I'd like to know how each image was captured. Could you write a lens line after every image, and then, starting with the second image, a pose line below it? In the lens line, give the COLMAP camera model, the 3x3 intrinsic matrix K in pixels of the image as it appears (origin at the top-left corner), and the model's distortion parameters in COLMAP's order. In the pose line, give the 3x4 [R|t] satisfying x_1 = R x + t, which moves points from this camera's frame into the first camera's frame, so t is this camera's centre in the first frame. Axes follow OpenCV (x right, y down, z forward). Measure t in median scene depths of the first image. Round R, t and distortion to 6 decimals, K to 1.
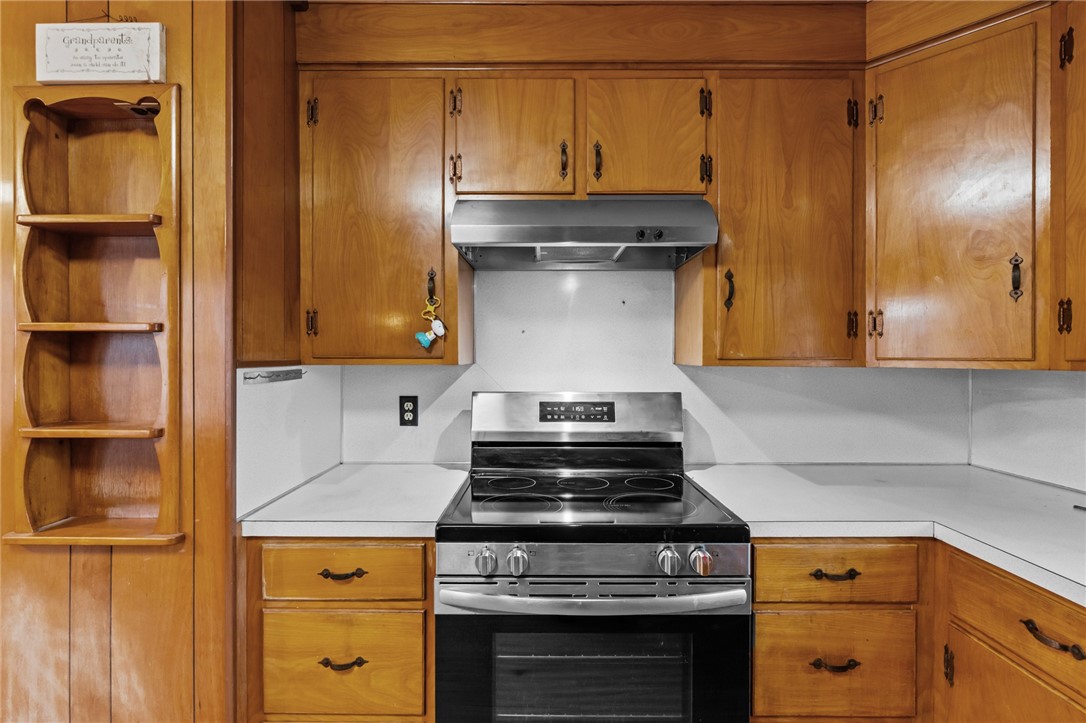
lens RADIAL K [[497.7, 0, 546.3], [0, 497.7, 356.2], [0, 0, 1]] dist [-0.002790, -0.000212]
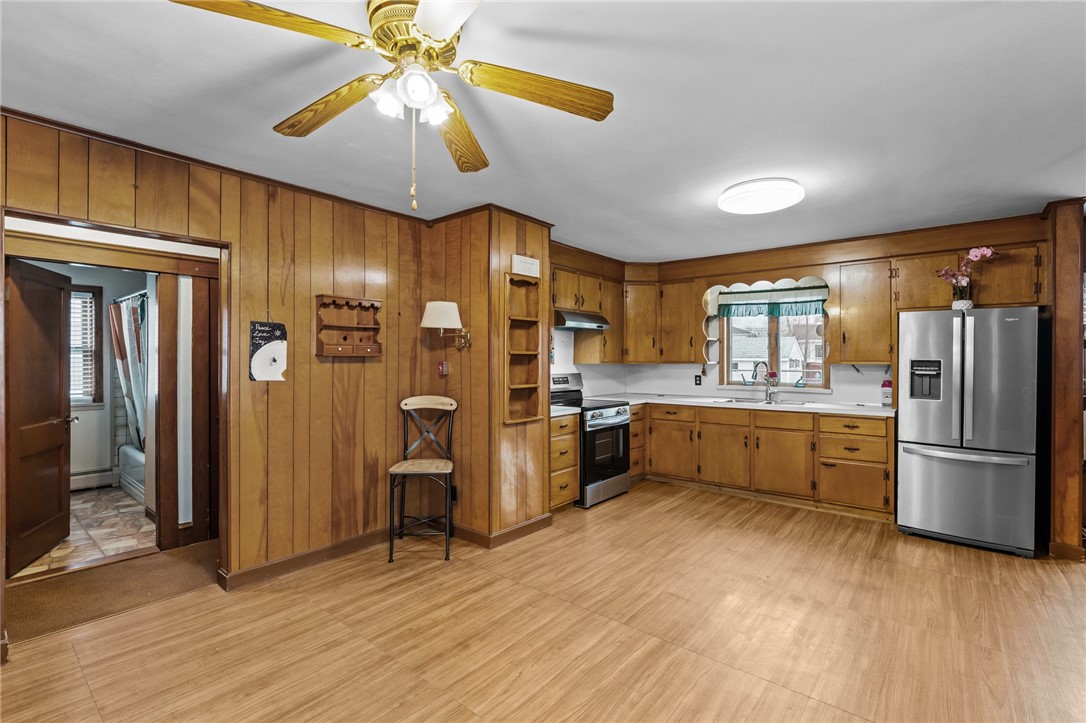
lens RADIAL K [[489.4, 0, 539.3], [0, 489.4, 359.5], [0, 0, 1]] dist [-0.002666, 0.000494]
pose [[0.639052, -0.002938, 0.769158, -2.730206], [0.002696, 0.999995, 0.001580, -0.018064], [-0.769158, 0.001063, 0.639057, -0.885522]]
